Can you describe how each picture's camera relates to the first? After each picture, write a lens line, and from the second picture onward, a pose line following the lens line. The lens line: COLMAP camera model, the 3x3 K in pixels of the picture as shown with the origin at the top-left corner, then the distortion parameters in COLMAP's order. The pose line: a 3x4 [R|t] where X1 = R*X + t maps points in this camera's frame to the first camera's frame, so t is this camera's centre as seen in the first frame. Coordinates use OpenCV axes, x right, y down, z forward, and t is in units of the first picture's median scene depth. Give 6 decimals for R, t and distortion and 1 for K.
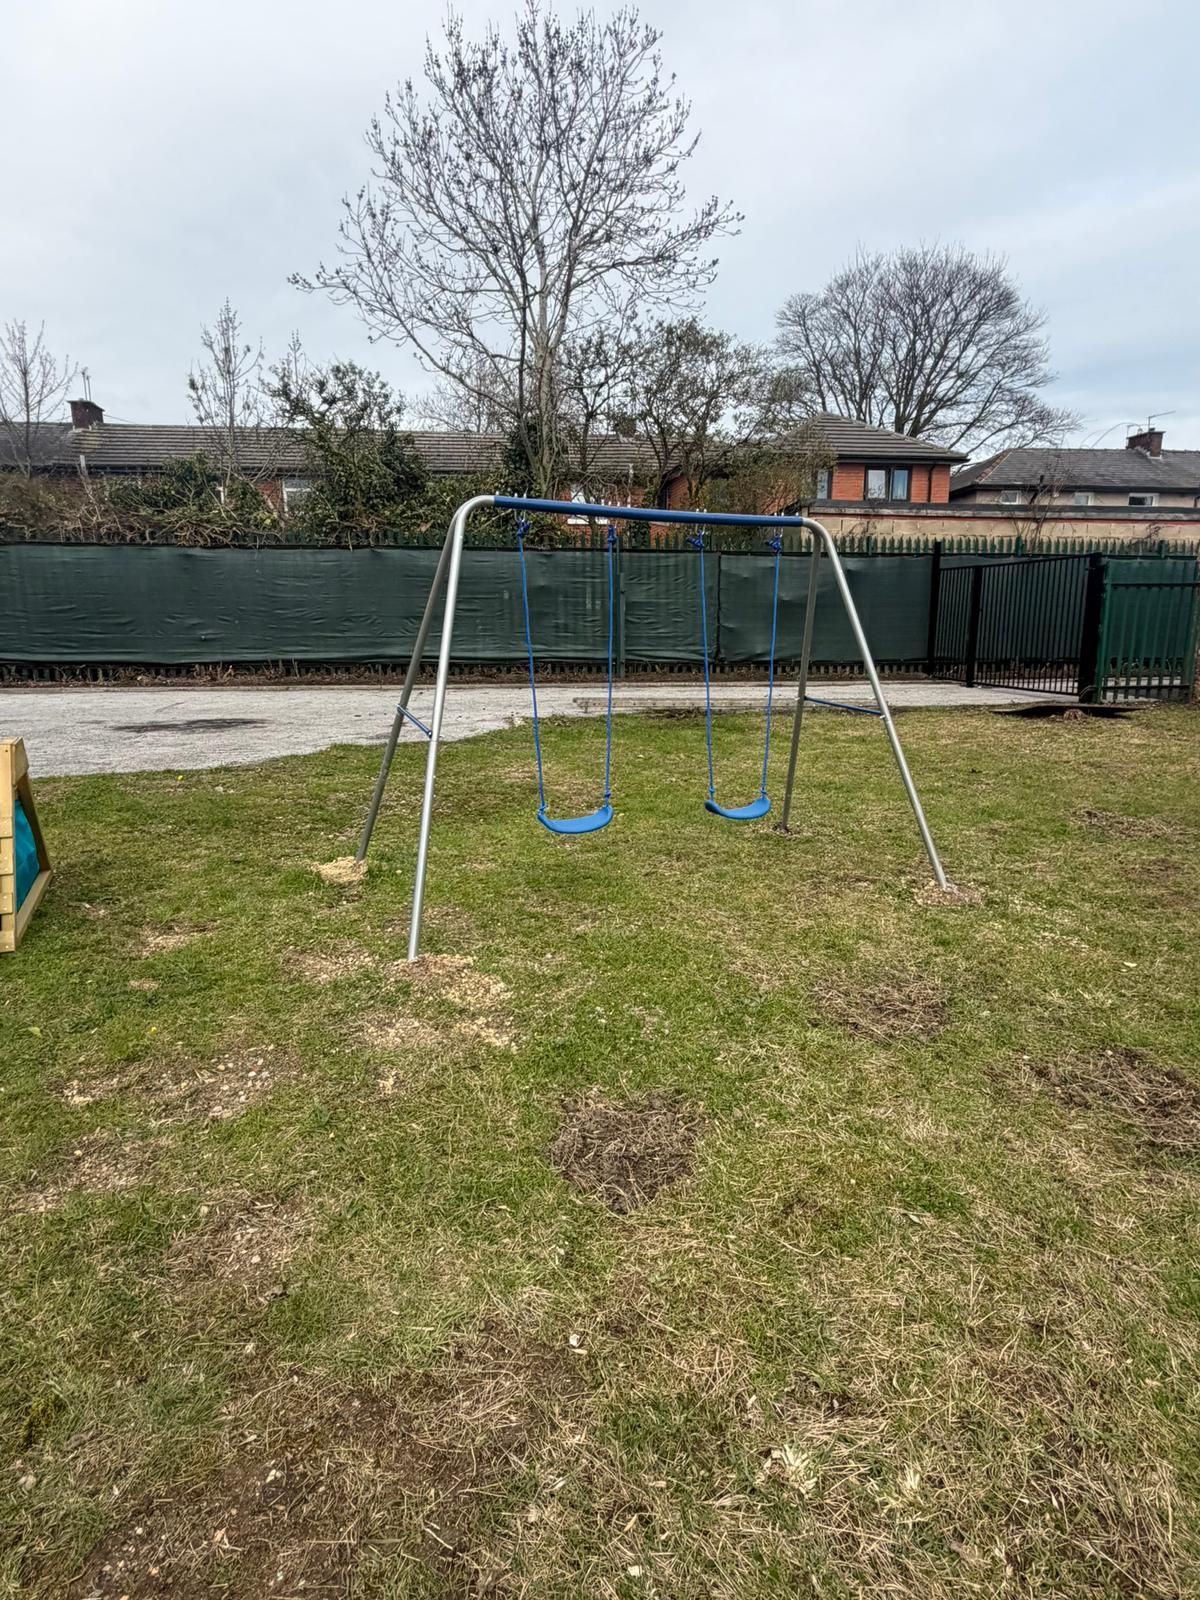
lens RADIAL K [[891.8, 0, 600.0], [0, 891.8, 800.0], [0, 0, 1]] dist [0.000124, 0.001410]
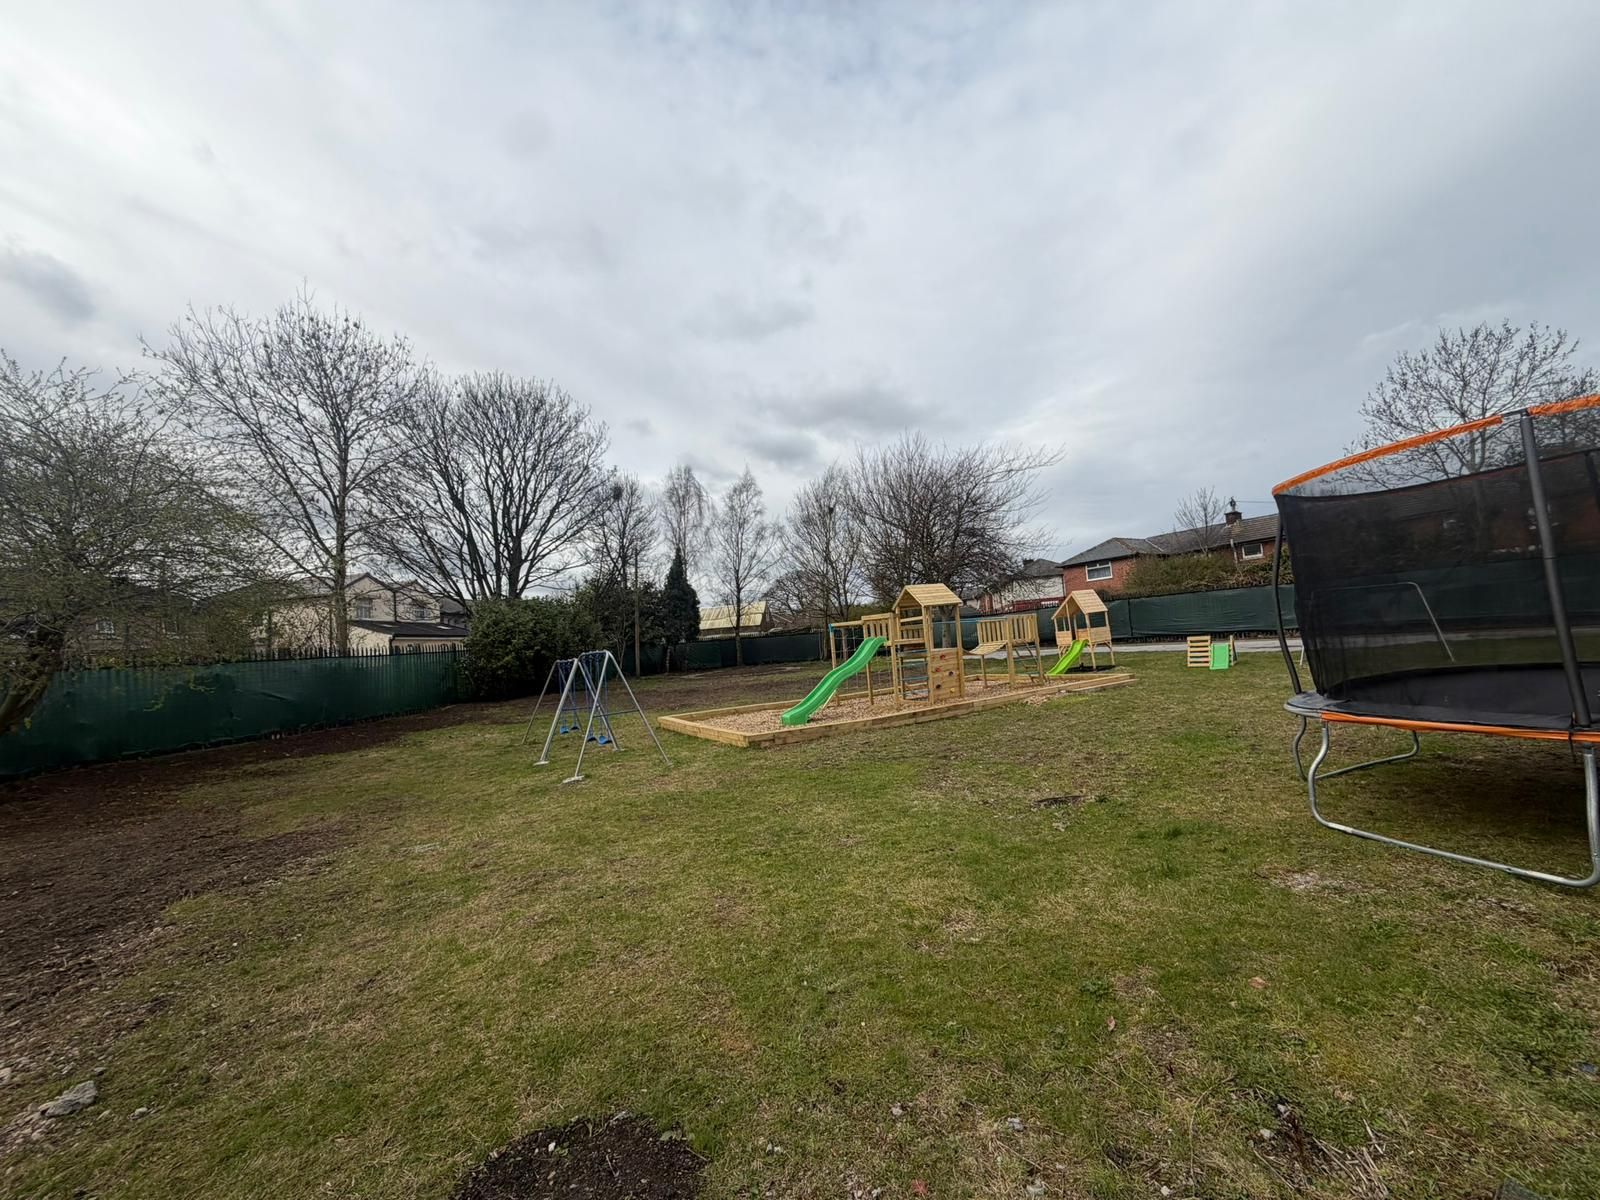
lens RADIAL K [[637.3, 0, 794.1], [0, 637.3, 600.8], [0, 0, 1]] dist [-0.000447, 0.000003]
pose [[0.444590, -0.090496, -0.891151, 0.541904], [-0.110590, 0.981726, -0.154866, 0.198206], [0.888881, 0.167404, 0.426458, -1.006588]]
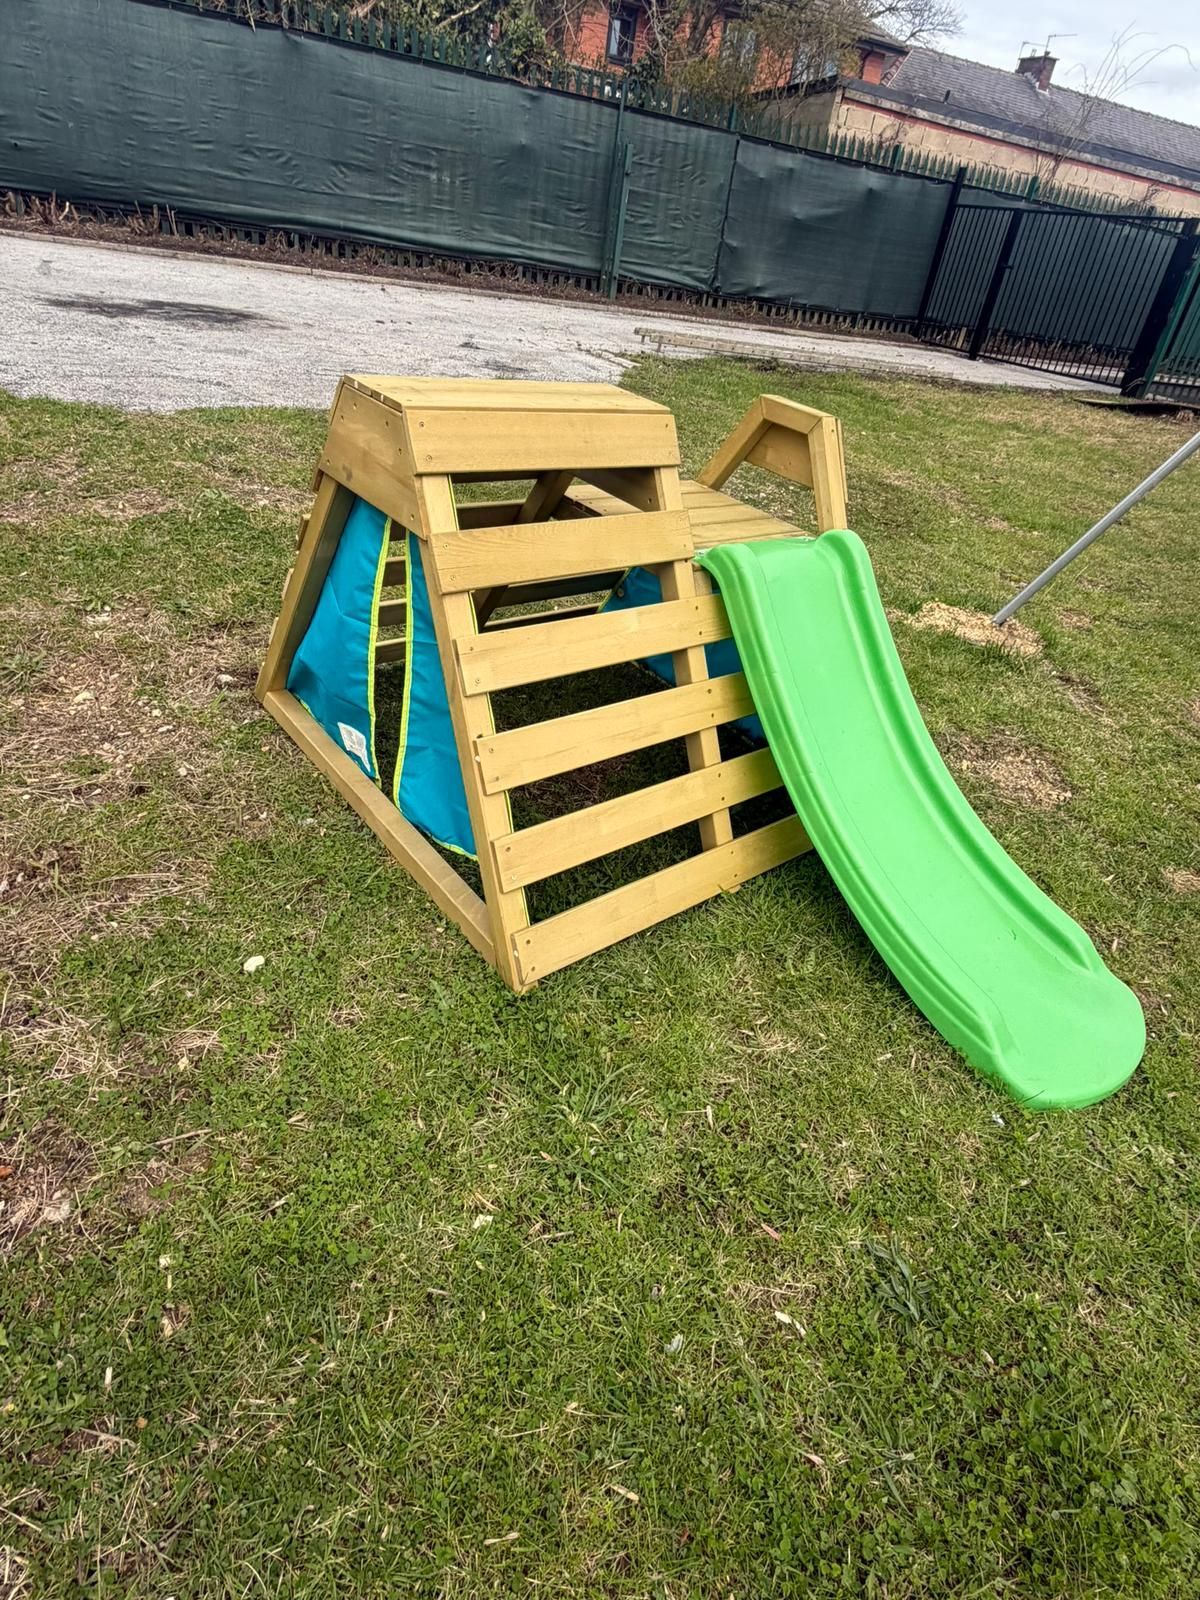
lens RADIAL K [[886.1, 0, 601.4], [0, 886.1, 790.1], [0, 0, 1]] dist [0.002312, -0.000443]
pose [[0.954098, -0.033120, 0.297659, -0.254034], [-0.078970, 0.930874, 0.356702, -0.009358], [-0.288897, -0.363835, 0.885529, 0.139970]]
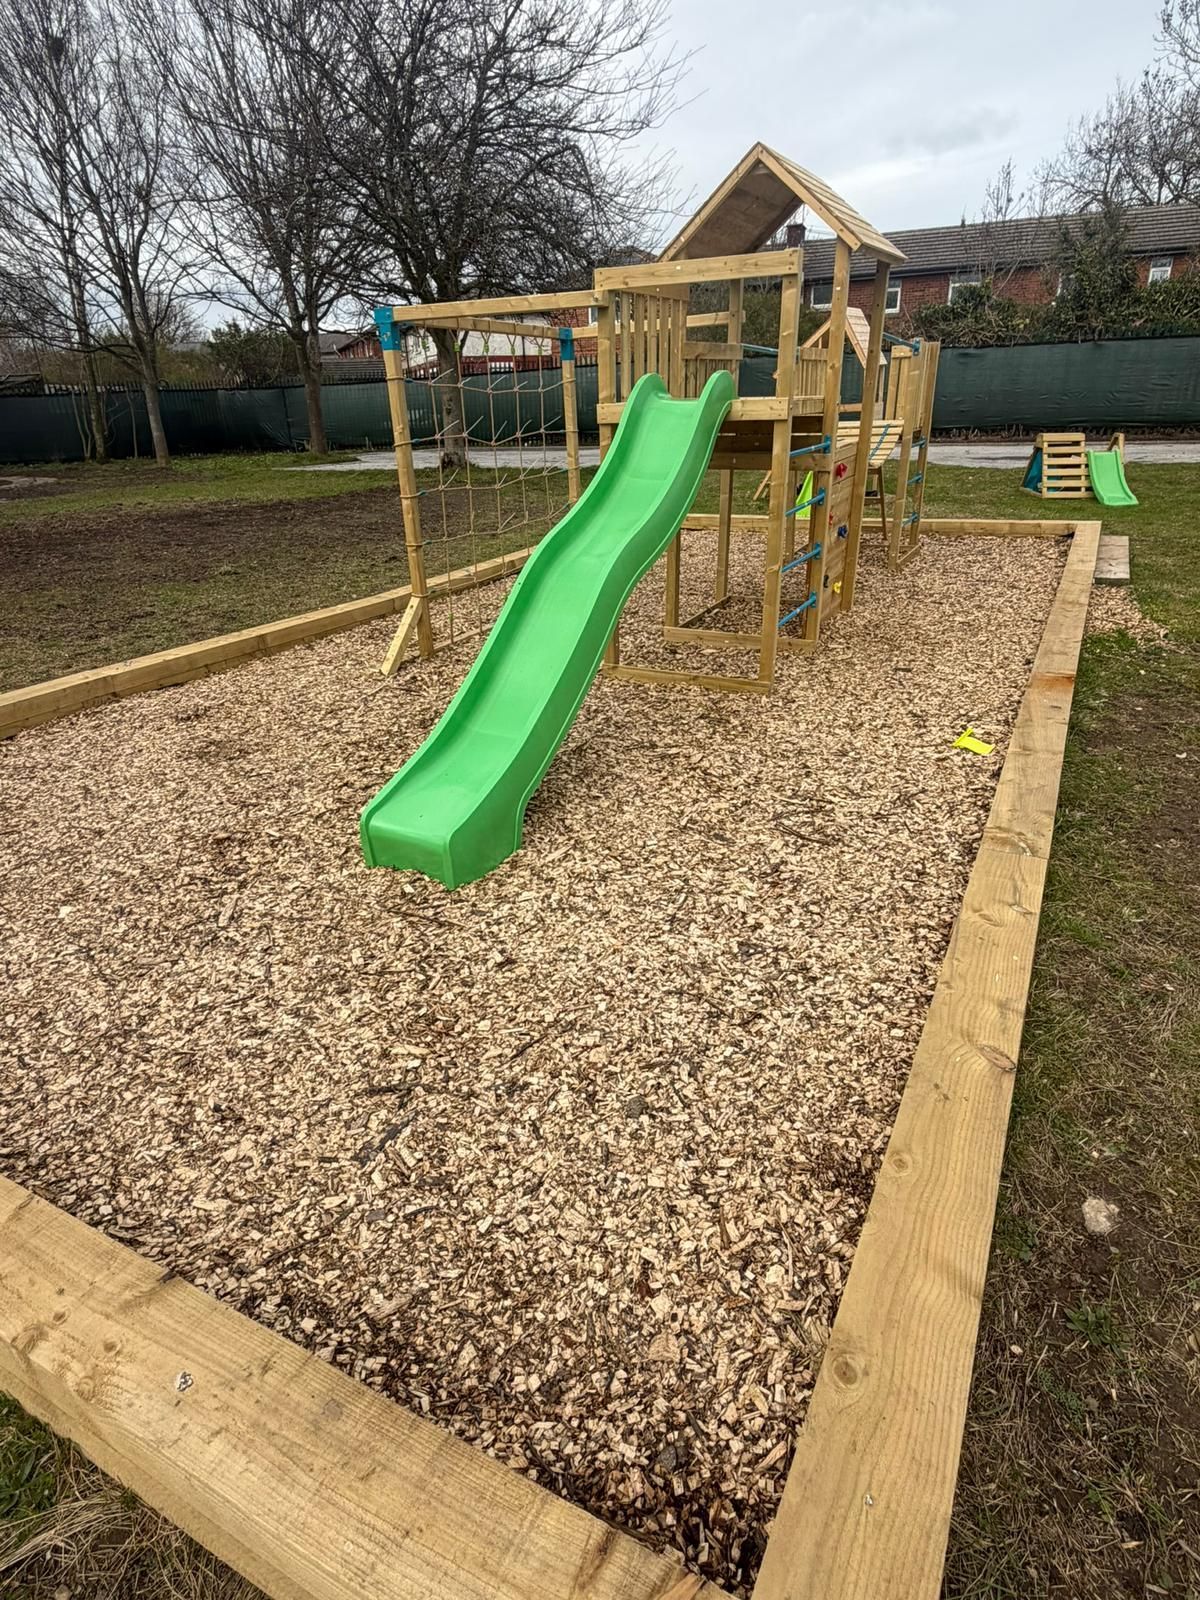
lens RADIAL K [[886.1, 0, 601.4], [0, 886.1, 790.1], [0, 0, 1]] dist [0.002312, -0.000443]
pose [[0.865796, 0.177600, -0.467819, -0.152629], [-0.075413, 0.970529, 0.228879, 0.156292], [0.494682, -0.162883, 0.853674, -0.751282]]
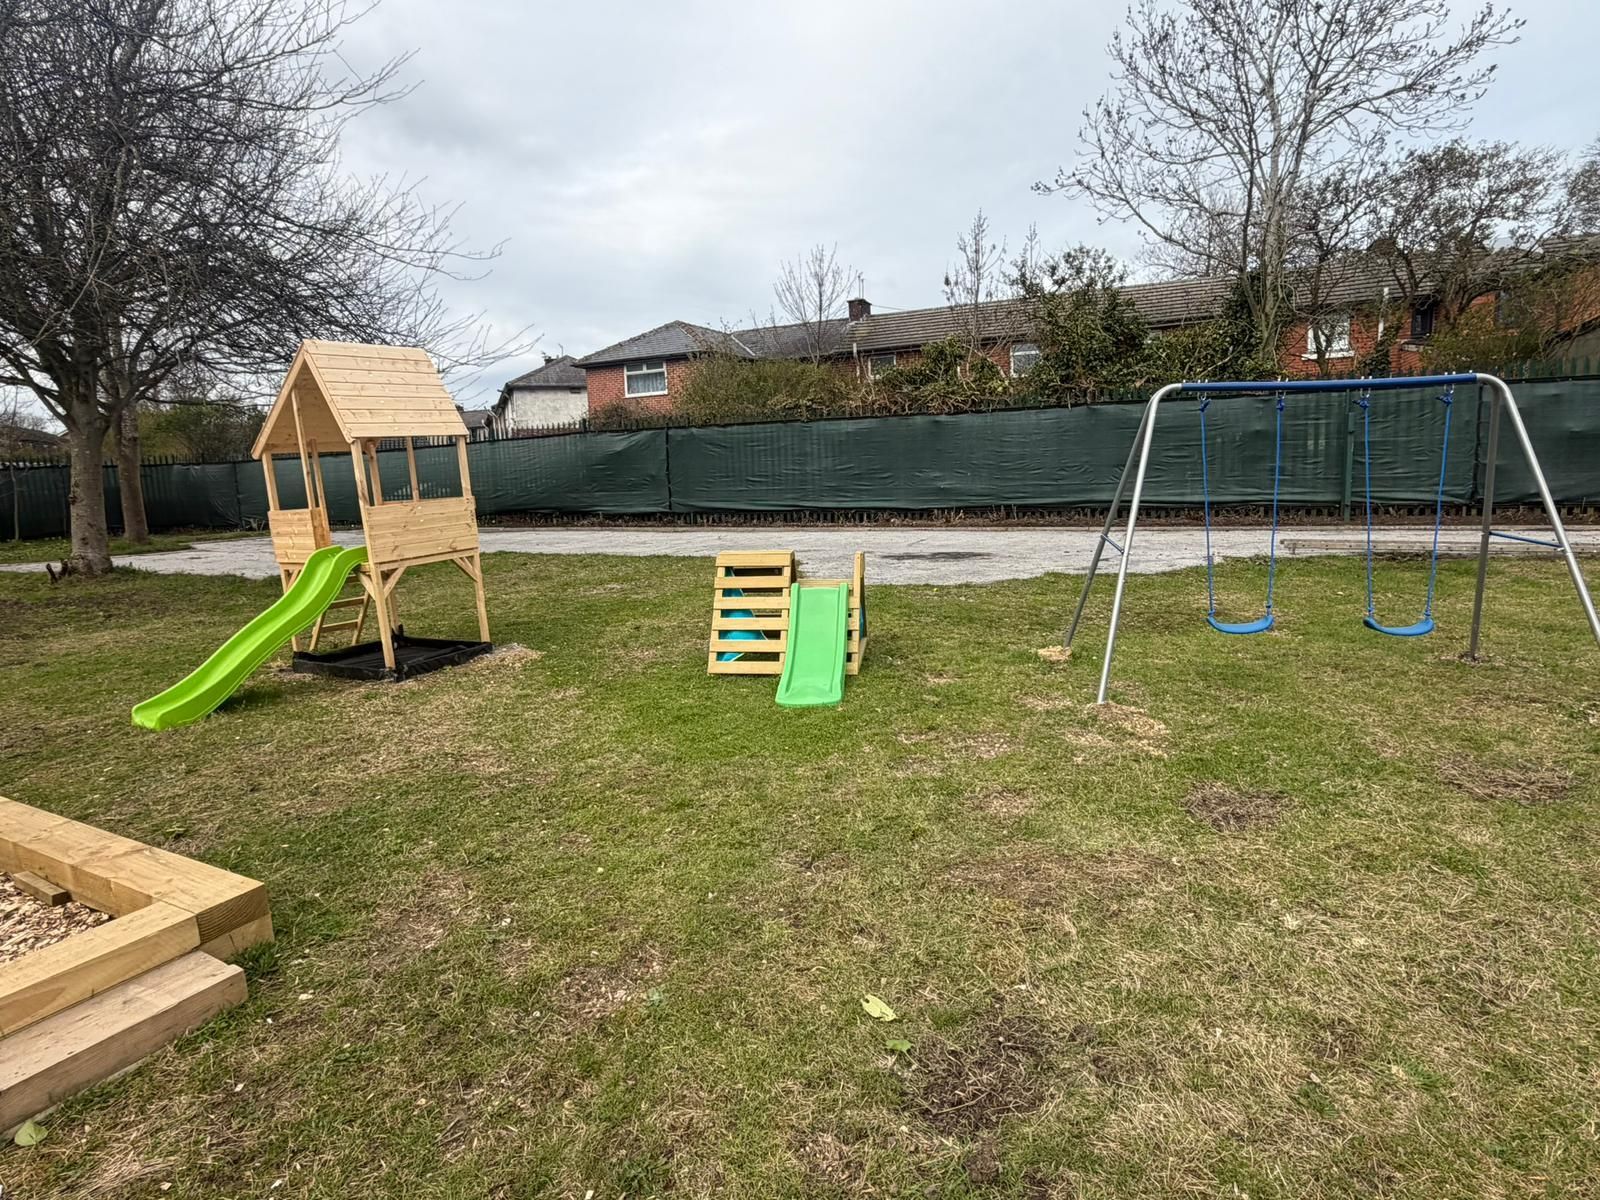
lens RADIAL K [[886.1, 0, 800.0], [0, 886.1, 600.0], [0, 0, 1]] dist [0.002312, -0.000443]
pose [[0.851236, 0.048051, -0.522578, 0.030017], [-0.074263, 0.996808, -0.029311, 0.021481], [0.519502, 0.063759, 0.852087, -0.124293]]
